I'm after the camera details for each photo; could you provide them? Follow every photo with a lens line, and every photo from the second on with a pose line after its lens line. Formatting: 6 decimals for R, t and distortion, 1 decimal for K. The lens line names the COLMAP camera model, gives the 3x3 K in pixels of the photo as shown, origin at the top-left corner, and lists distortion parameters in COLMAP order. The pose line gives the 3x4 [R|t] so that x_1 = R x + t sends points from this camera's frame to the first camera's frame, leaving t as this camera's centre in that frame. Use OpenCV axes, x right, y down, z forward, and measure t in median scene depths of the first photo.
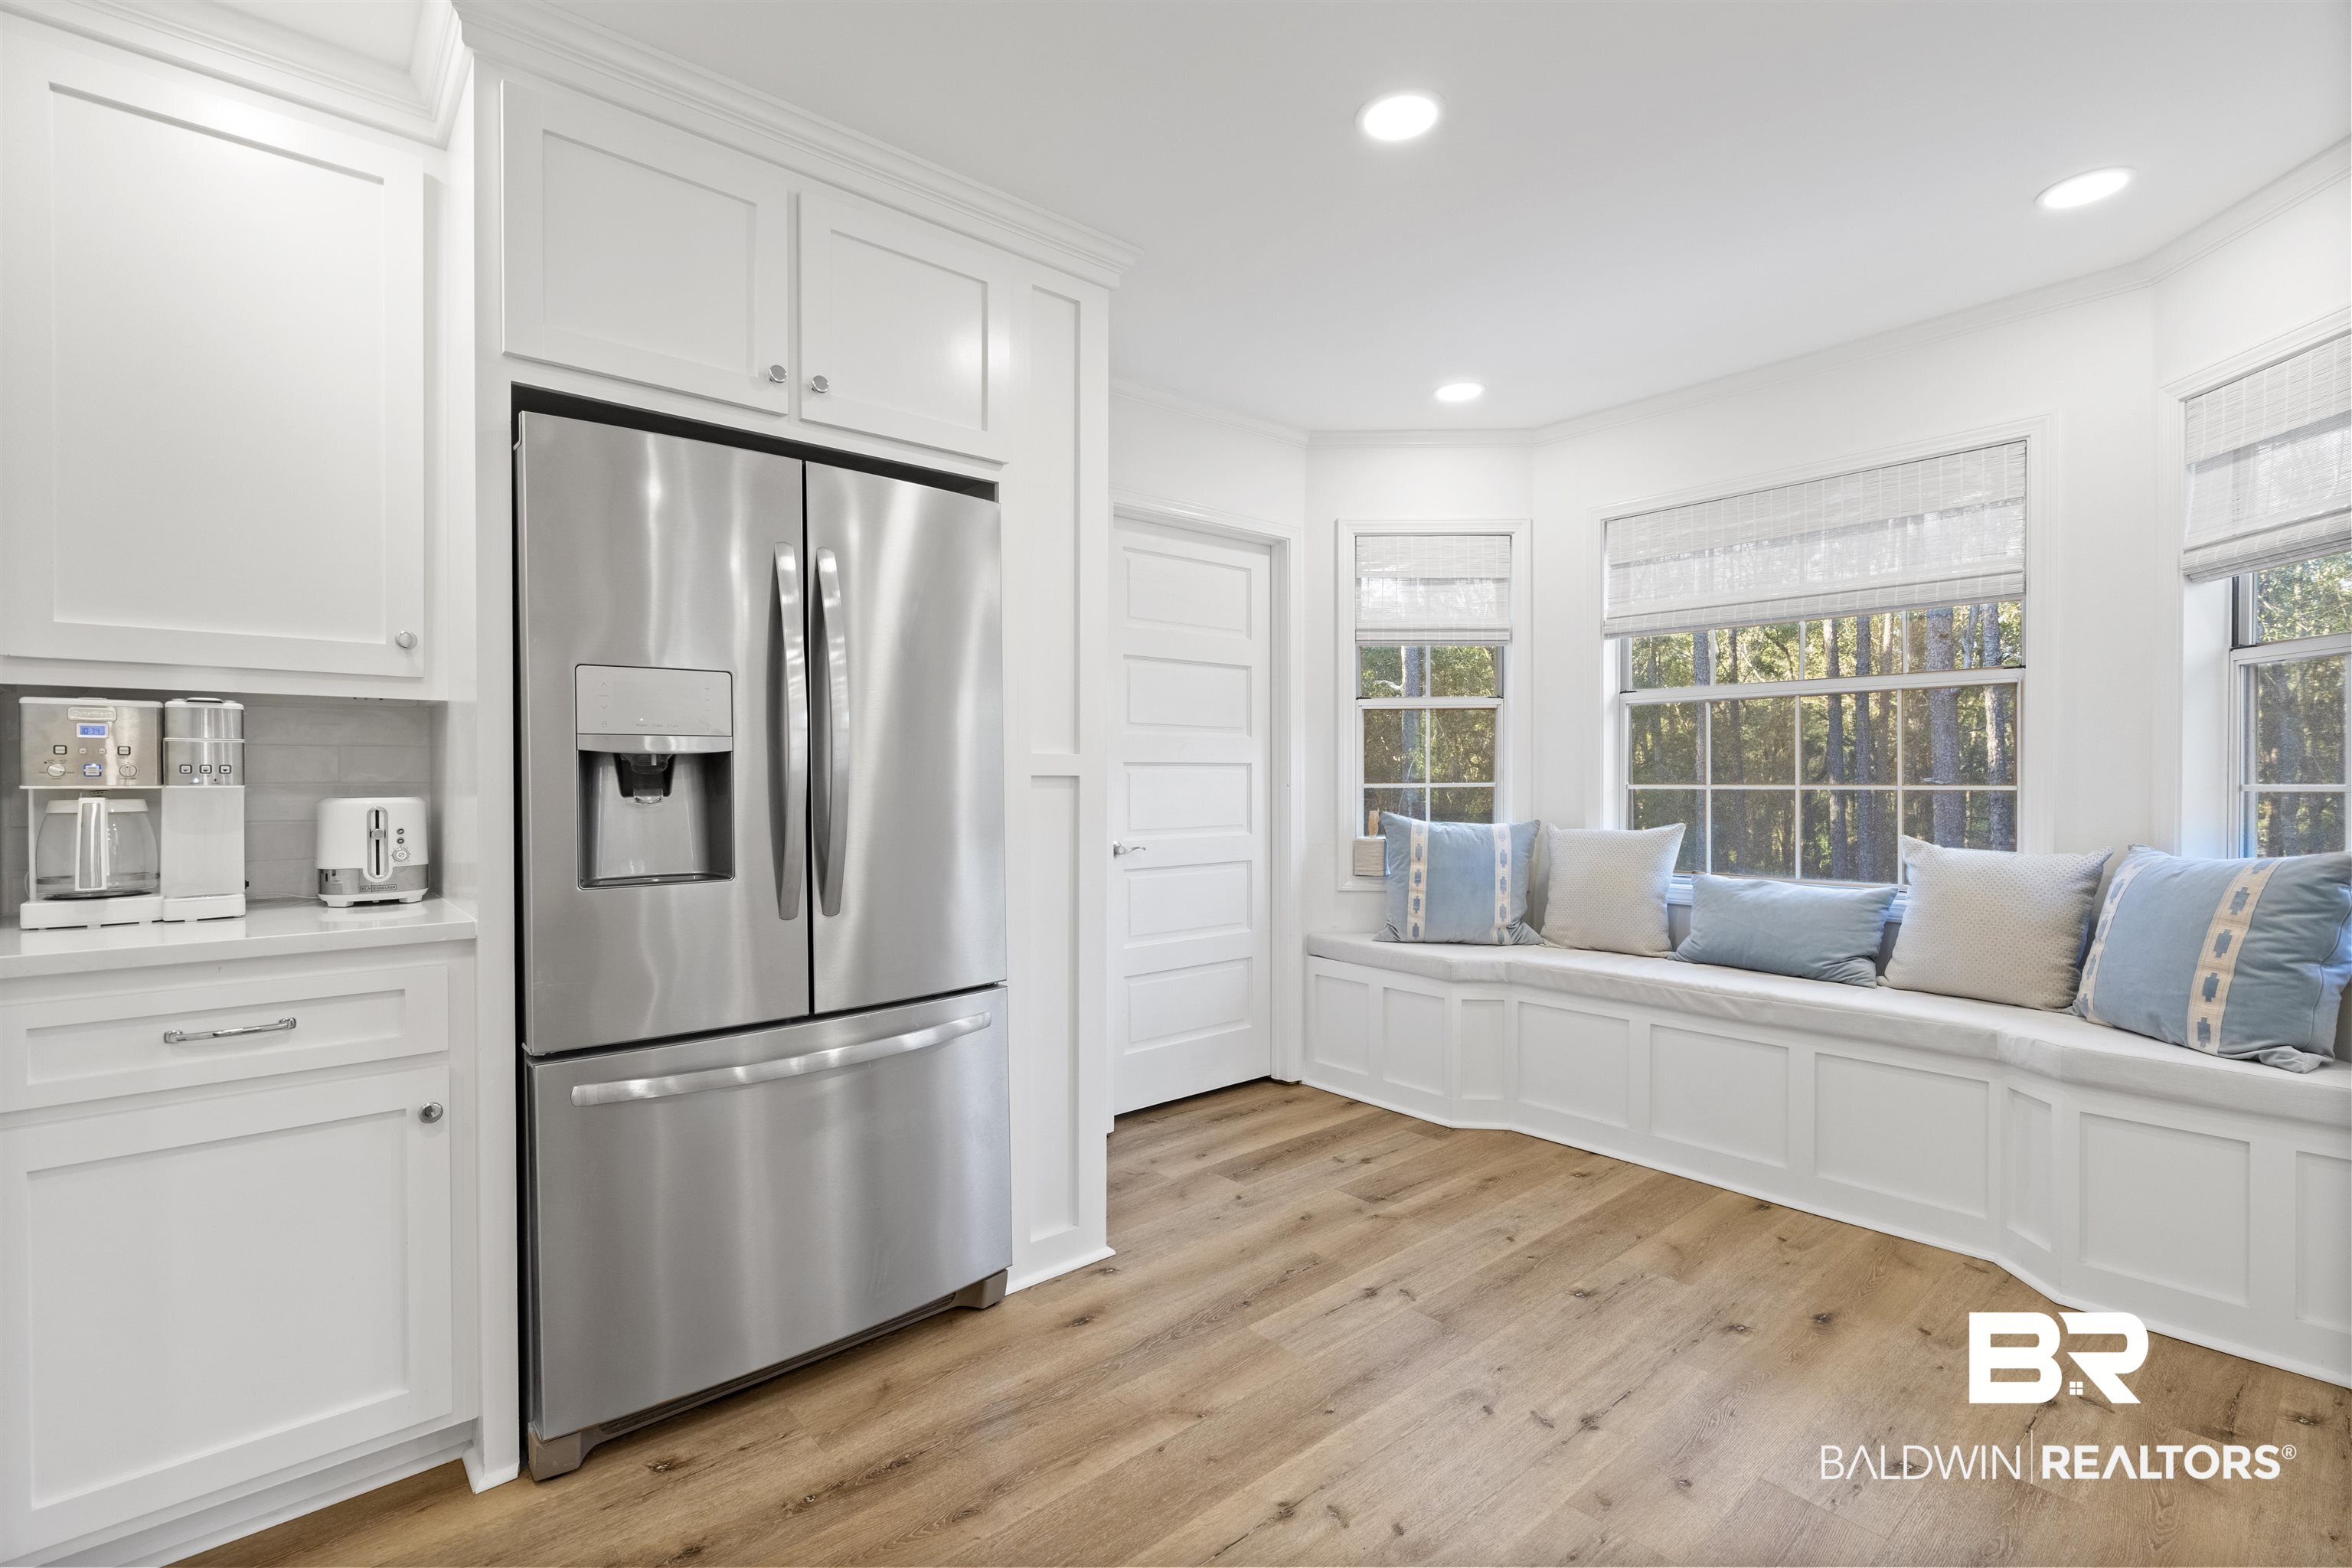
lens RADIAL K [[1075.4, 0, 1165.7], [0, 1075.4, 778.0], [0, 0, 1]] dist [-0.002819, 0.000042]
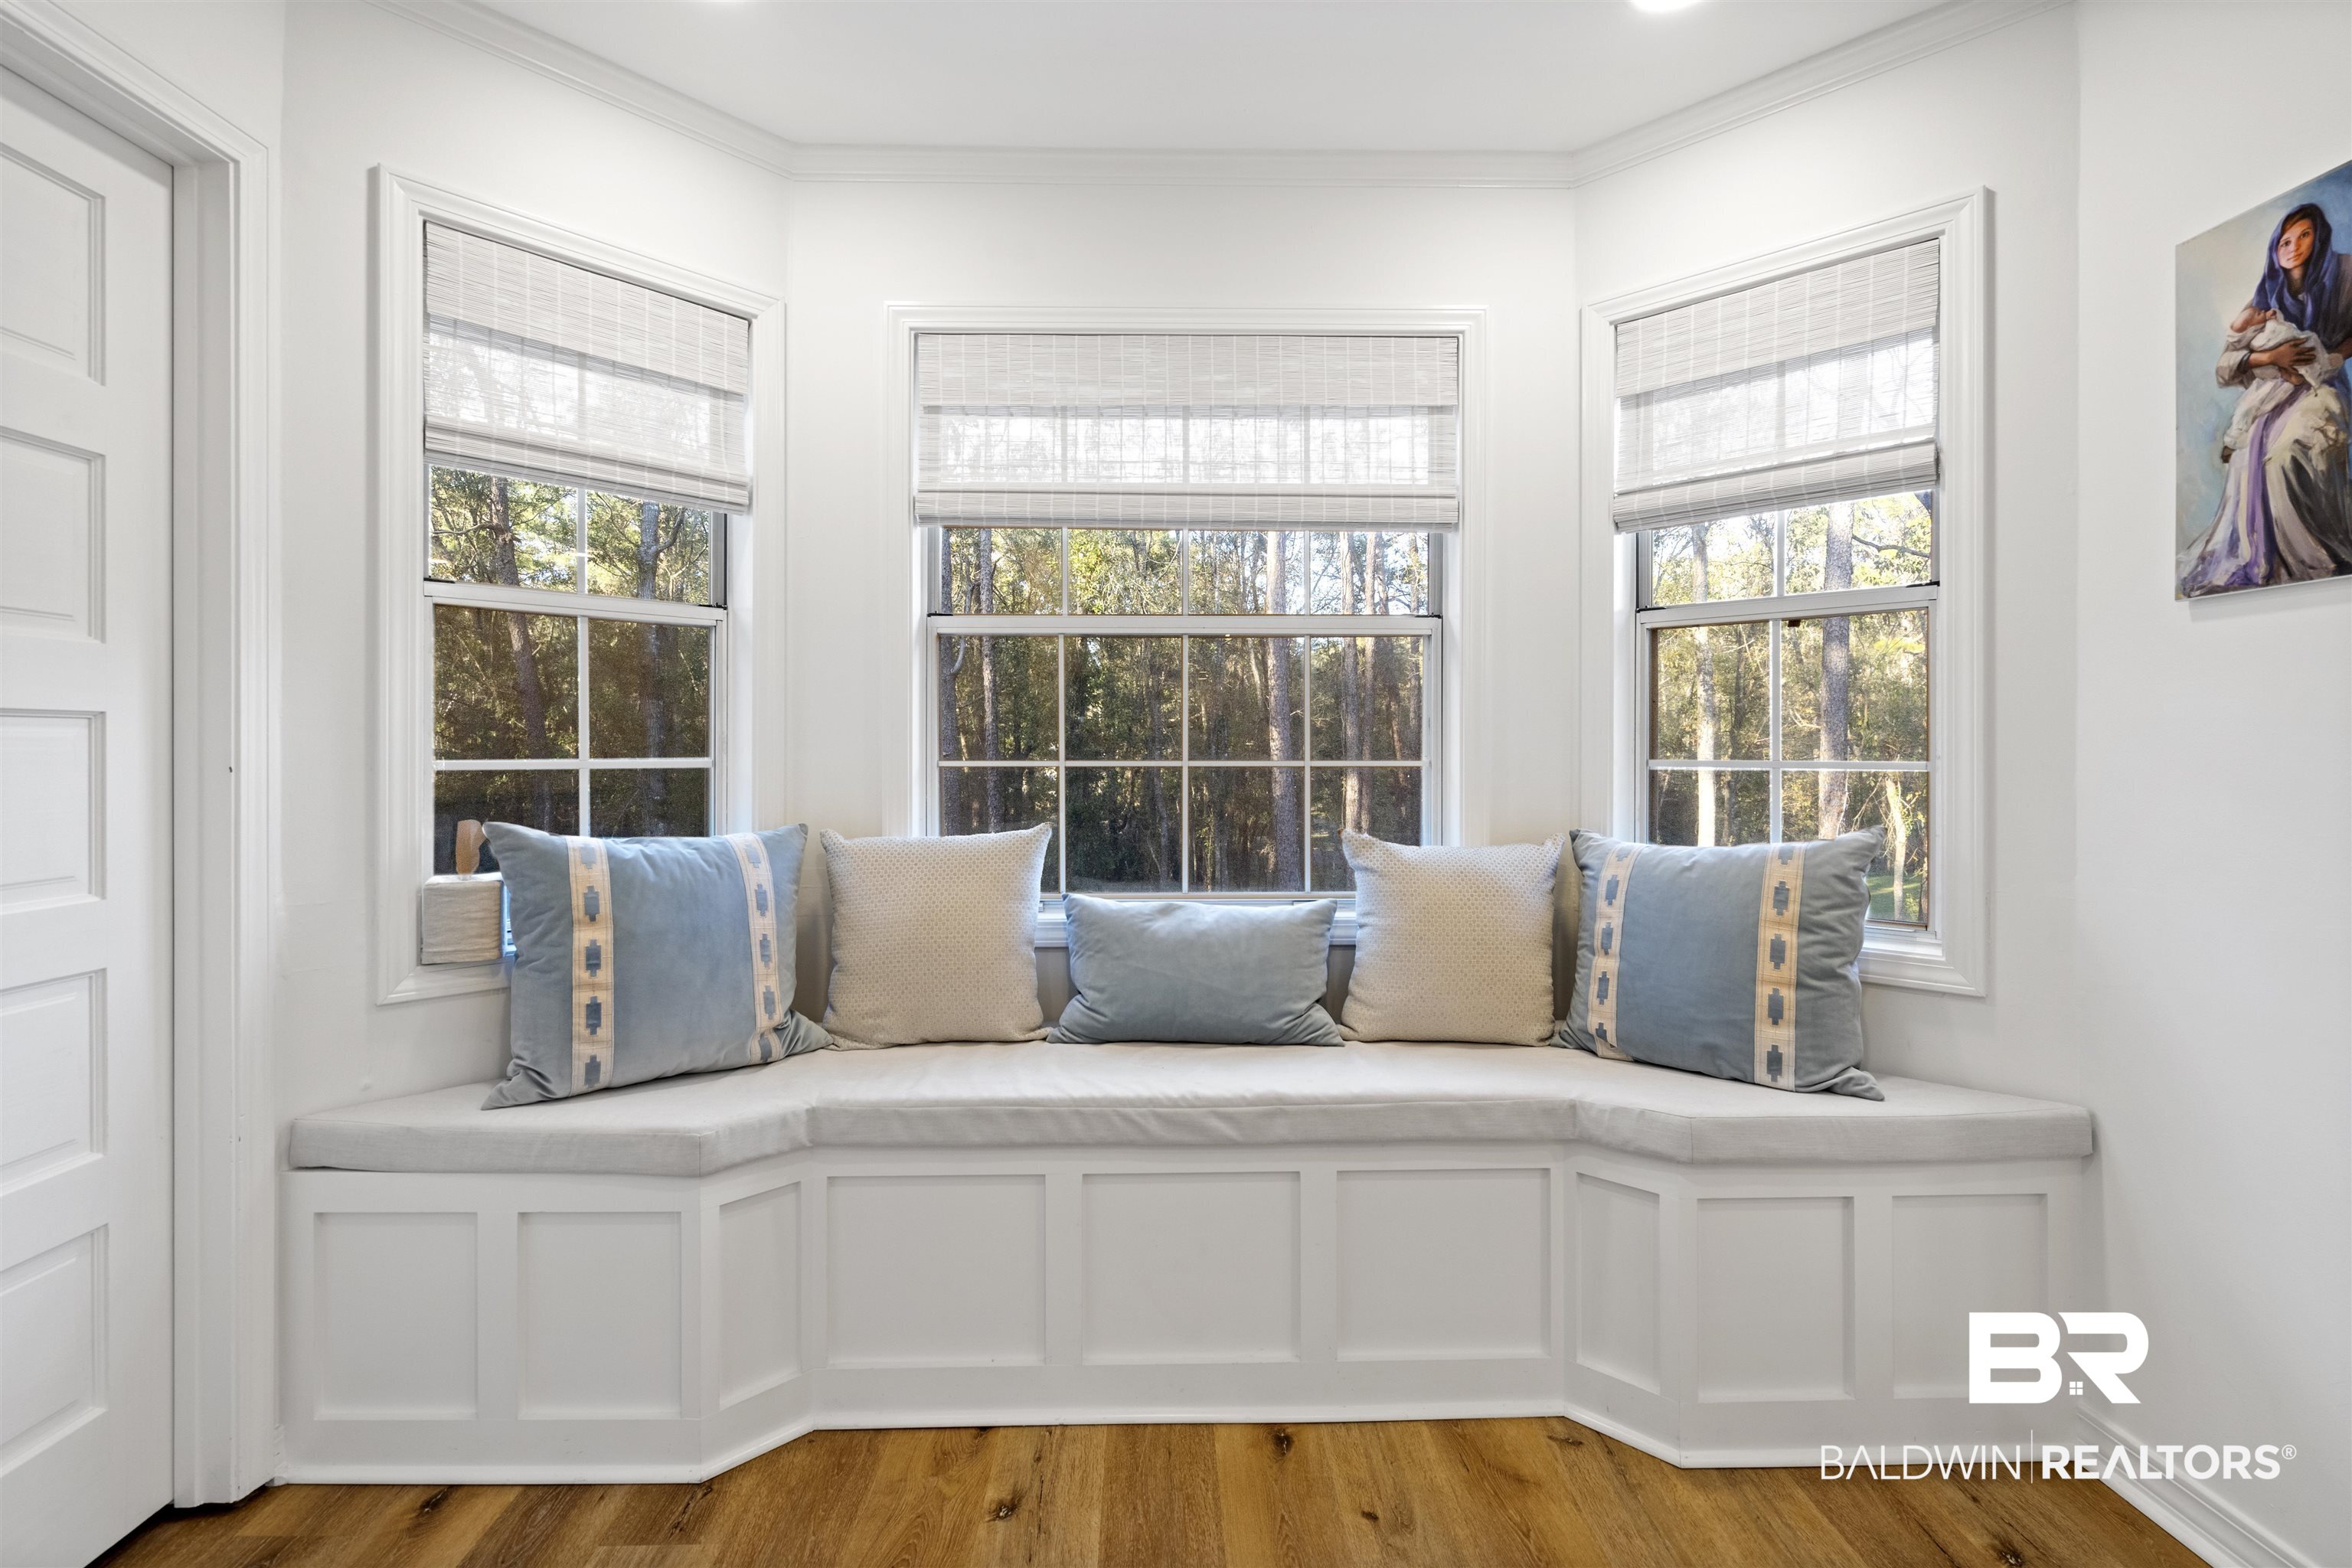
lens RADIAL K [[1075.4, 0, 1171.7], [0, 1075.4, 748.7], [0, 0, 1]] dist [-0.002819, 0.000042]
pose [[0.628178, 0.000884, 0.778069, 0.023772], [-0.001993, 0.999998, 0.000473, -0.001750], [-0.778067, -0.001848, 0.628179, 0.509039]]
